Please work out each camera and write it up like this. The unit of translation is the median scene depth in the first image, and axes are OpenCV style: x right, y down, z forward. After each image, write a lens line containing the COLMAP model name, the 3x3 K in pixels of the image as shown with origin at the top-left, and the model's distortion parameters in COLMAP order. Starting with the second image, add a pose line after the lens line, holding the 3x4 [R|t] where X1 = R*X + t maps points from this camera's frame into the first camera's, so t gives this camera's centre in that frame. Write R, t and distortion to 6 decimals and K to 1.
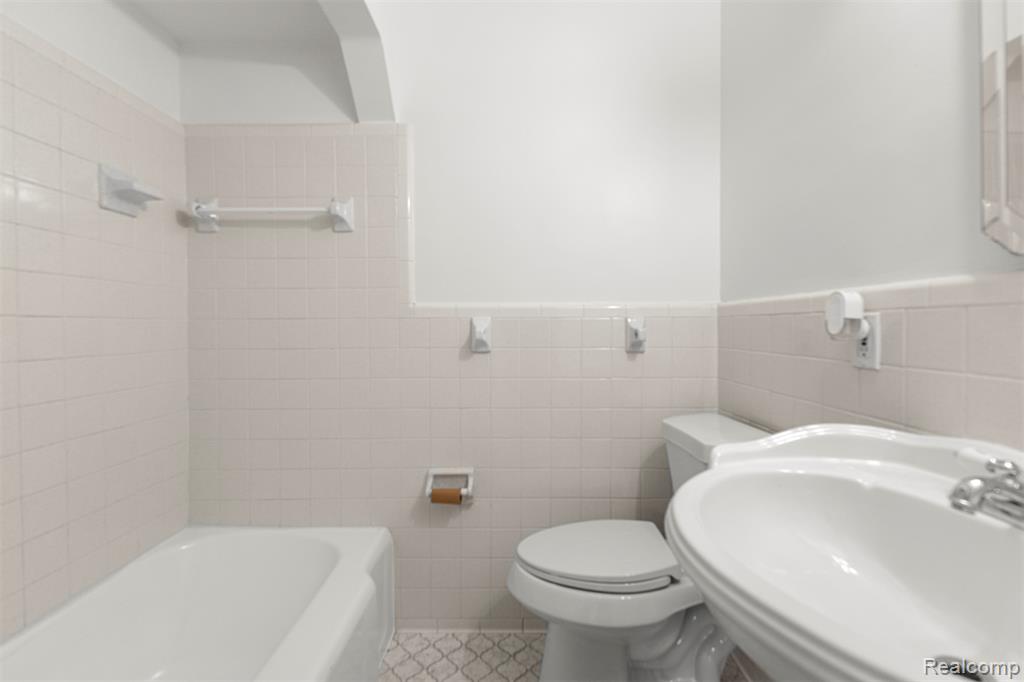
lens RADIAL K [[437.5, 0, 512.8], [0, 437.5, 327.6], [0, 0, 1]] dist [-0.000249, -0.000195]
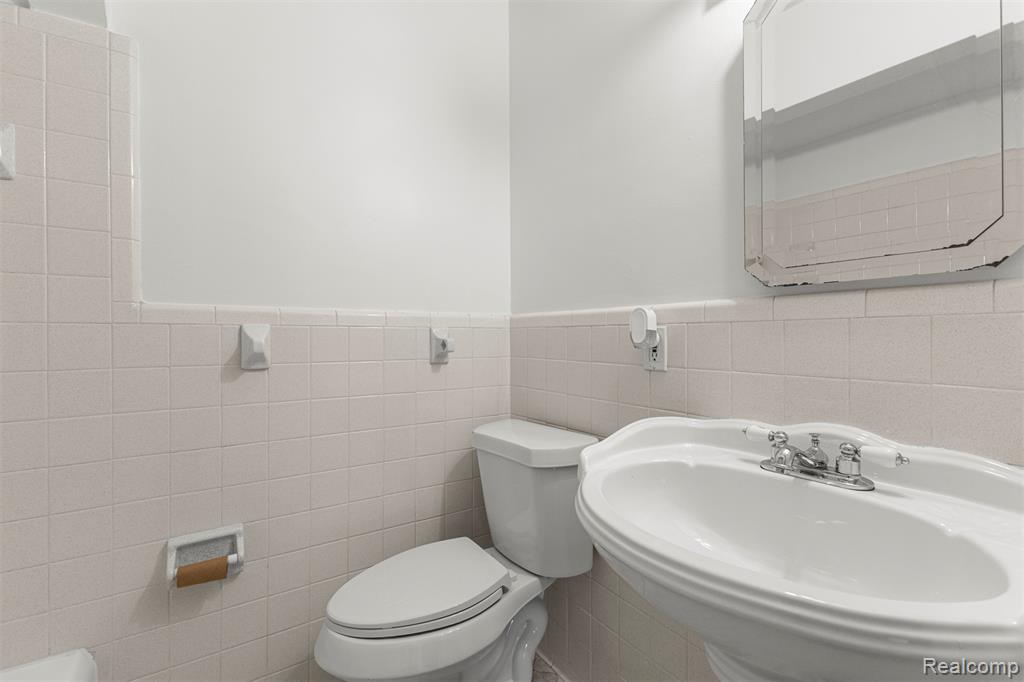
lens RADIAL K [[445.1, 0, 510.2], [0, 445.1, 332.6], [0, 0, 1]] dist [0.001579, -0.000084]
pose [[0.827735, 0.007866, 0.561065, -0.148956], [-0.000722, 0.999916, -0.012954, 0.000990], [-0.561119, 0.010317, 0.827671, 0.107056]]
